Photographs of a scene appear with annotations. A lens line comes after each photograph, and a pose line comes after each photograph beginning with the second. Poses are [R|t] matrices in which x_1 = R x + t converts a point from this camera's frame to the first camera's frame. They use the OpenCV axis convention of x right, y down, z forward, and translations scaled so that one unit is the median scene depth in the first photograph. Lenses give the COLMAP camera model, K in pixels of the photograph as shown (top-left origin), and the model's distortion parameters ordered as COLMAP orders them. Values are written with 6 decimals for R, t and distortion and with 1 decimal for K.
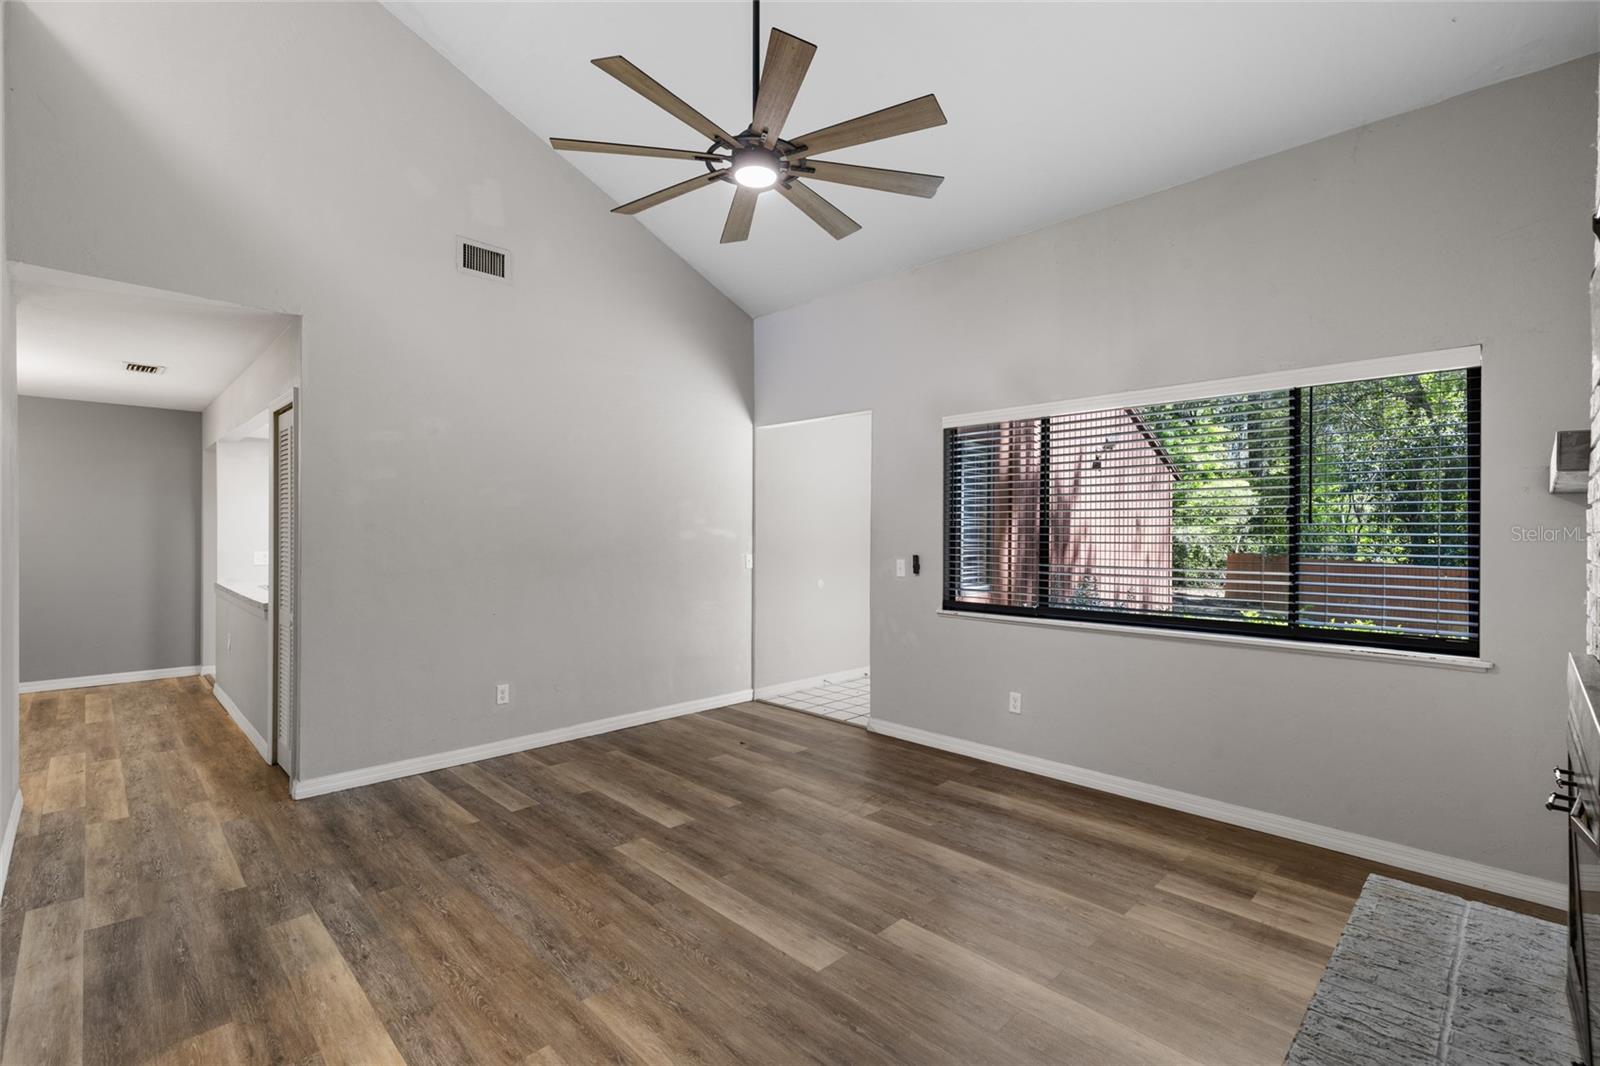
lens RADIAL K [[716.7, 0, 799.3], [0, 716.7, 532.6], [0, 0, 1]] dist [0.005597, -0.002404]
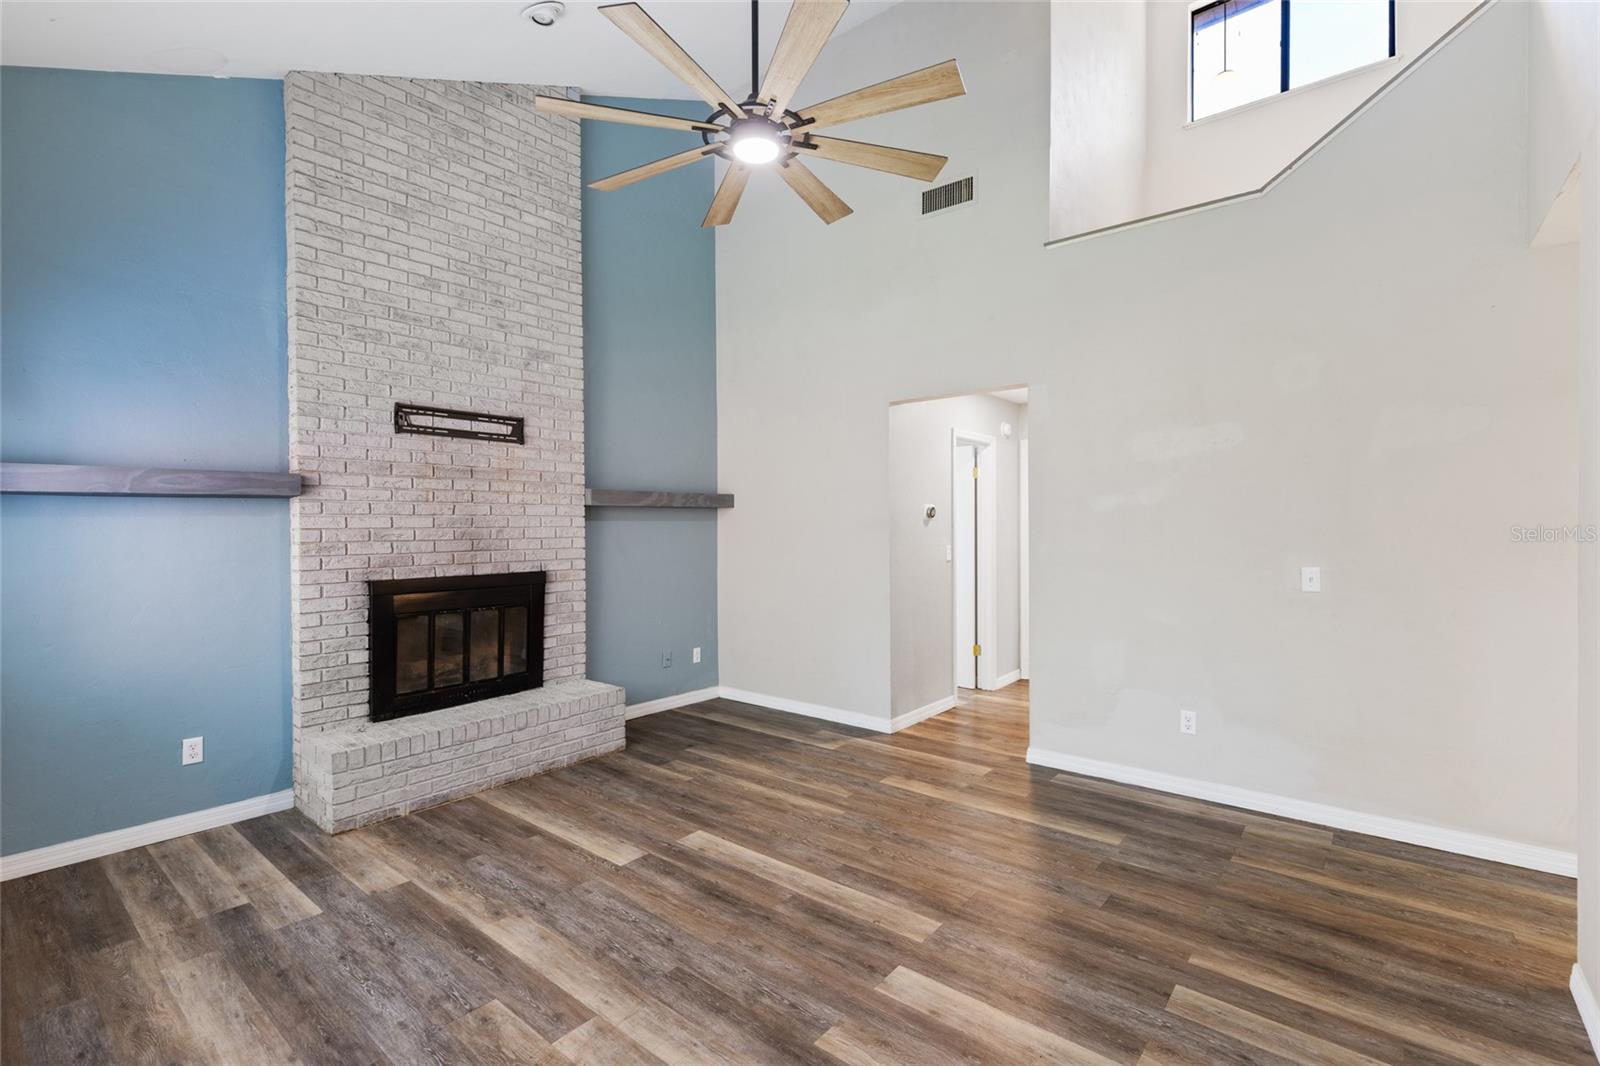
lens RADIAL K [[716.7, 0, 796.7], [0, 716.7, 531.2], [0, 0, 1]] dist [0.005597, -0.002404]
pose [[-0.994806, -0.000849, -0.101781, -0.016190], [-0.001613, 0.999971, 0.007422, -0.004537], [0.101772, 0.007548, -0.994779, 1.867324]]
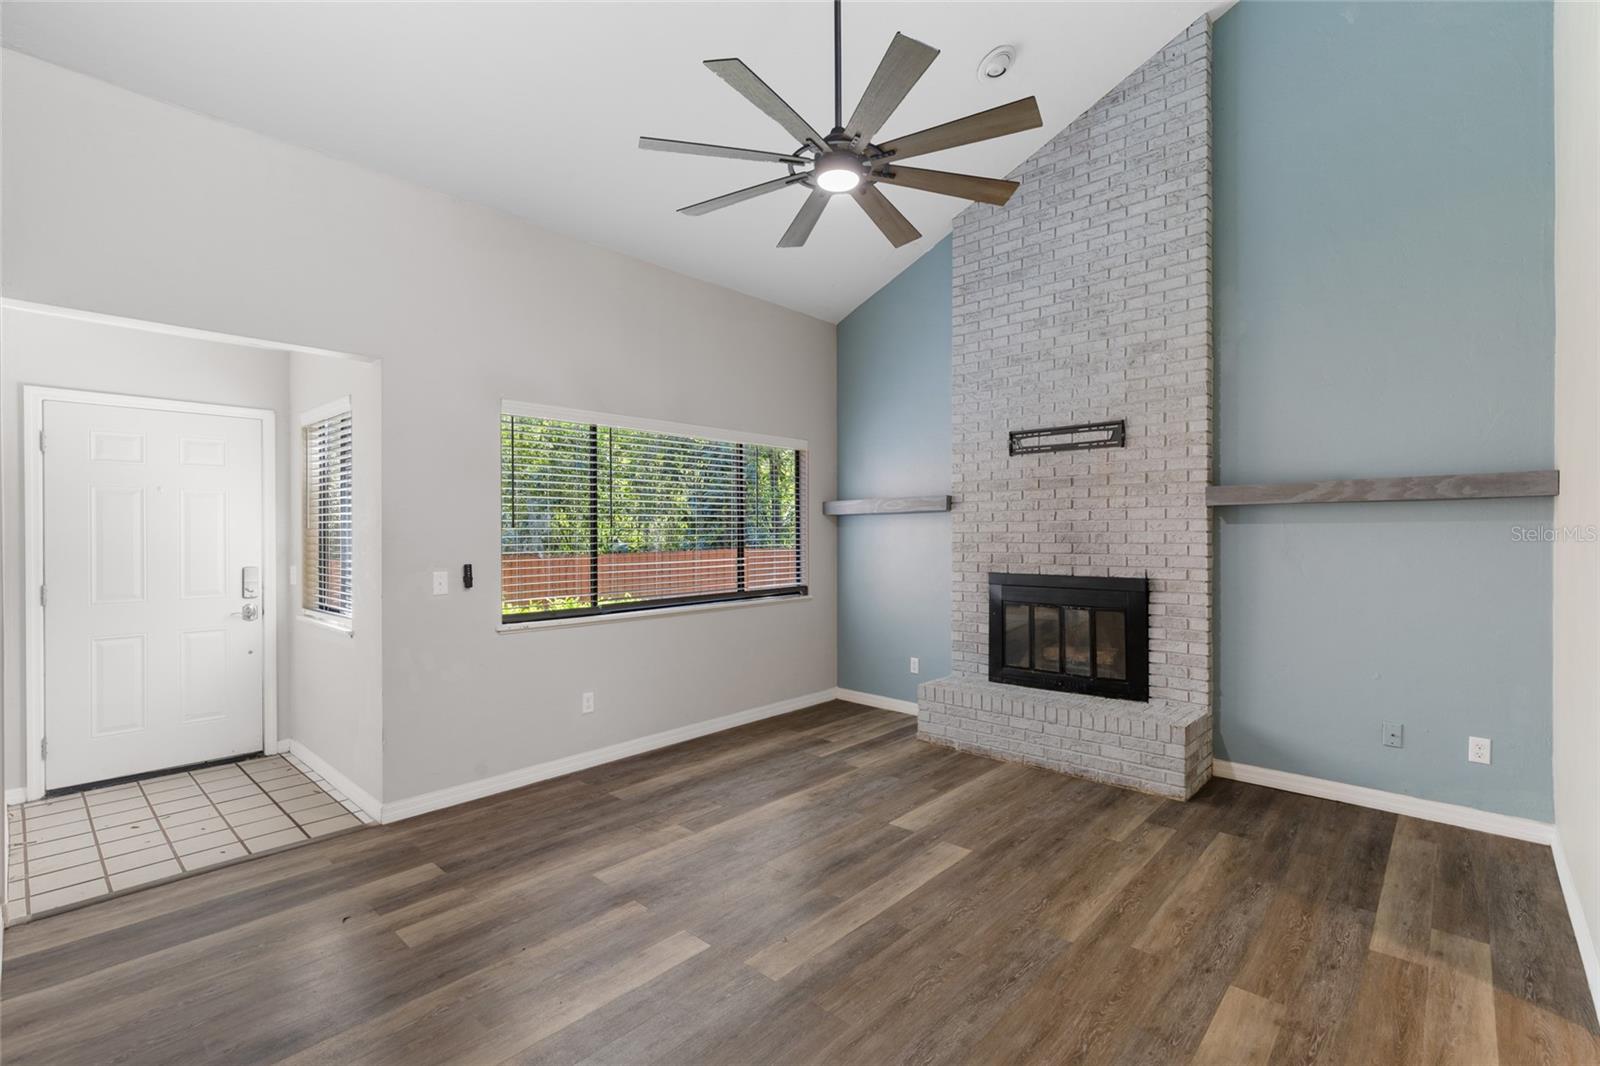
lens RADIAL K [[716.7, 0, 795.3], [0, 716.7, 530.5], [0, 0, 1]] dist [0.005597, -0.002404]
pose [[-0.043576, -0.003926, 0.999042, -1.019718], [0.004418, 0.999982, 0.004122, -0.012126], [-0.999040, 0.004594, -0.043558, 1.060986]]
